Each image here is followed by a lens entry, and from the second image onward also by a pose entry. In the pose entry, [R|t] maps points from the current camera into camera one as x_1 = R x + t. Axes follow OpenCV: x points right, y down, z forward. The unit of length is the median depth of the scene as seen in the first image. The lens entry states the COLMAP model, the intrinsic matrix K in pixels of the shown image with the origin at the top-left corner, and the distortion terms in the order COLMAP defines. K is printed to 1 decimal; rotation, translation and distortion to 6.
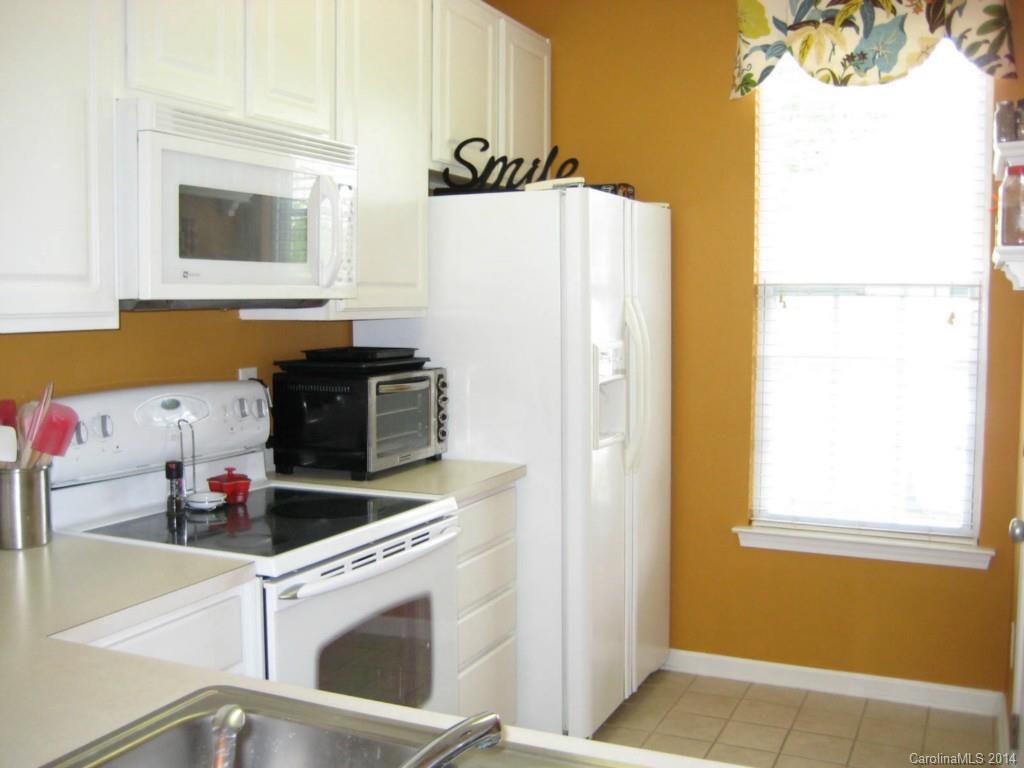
lens RADIAL K [[1064.4, 0, 503.4], [0, 1064.4, 378.8], [0, 0, 1]] dist [-0.159322, 0.212465]
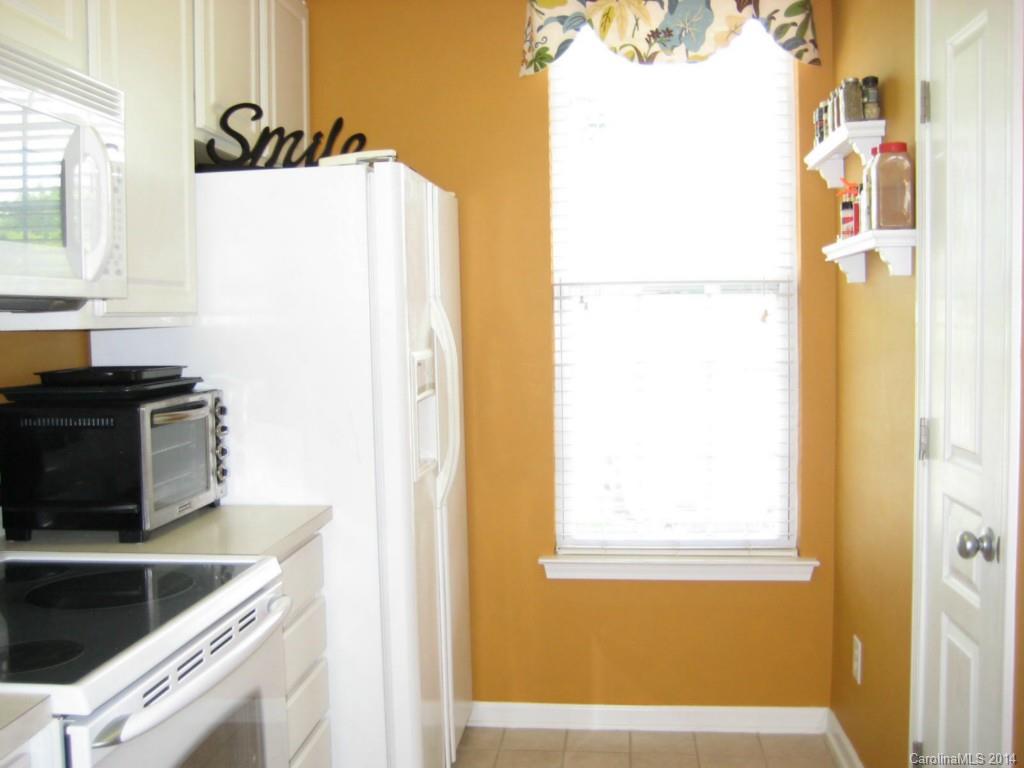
lens RADIAL K [[1064.4, 0, 503.4], [0, 1064.4, 378.8], [0, 0, 1]] dist [-0.159322, 0.212465]
pose [[0.948422, -0.035281, 0.315042, -0.098906], [0.041596, 0.999045, -0.013341, 0.000947], [-0.314270, 0.025757, 0.948984, 0.185525]]
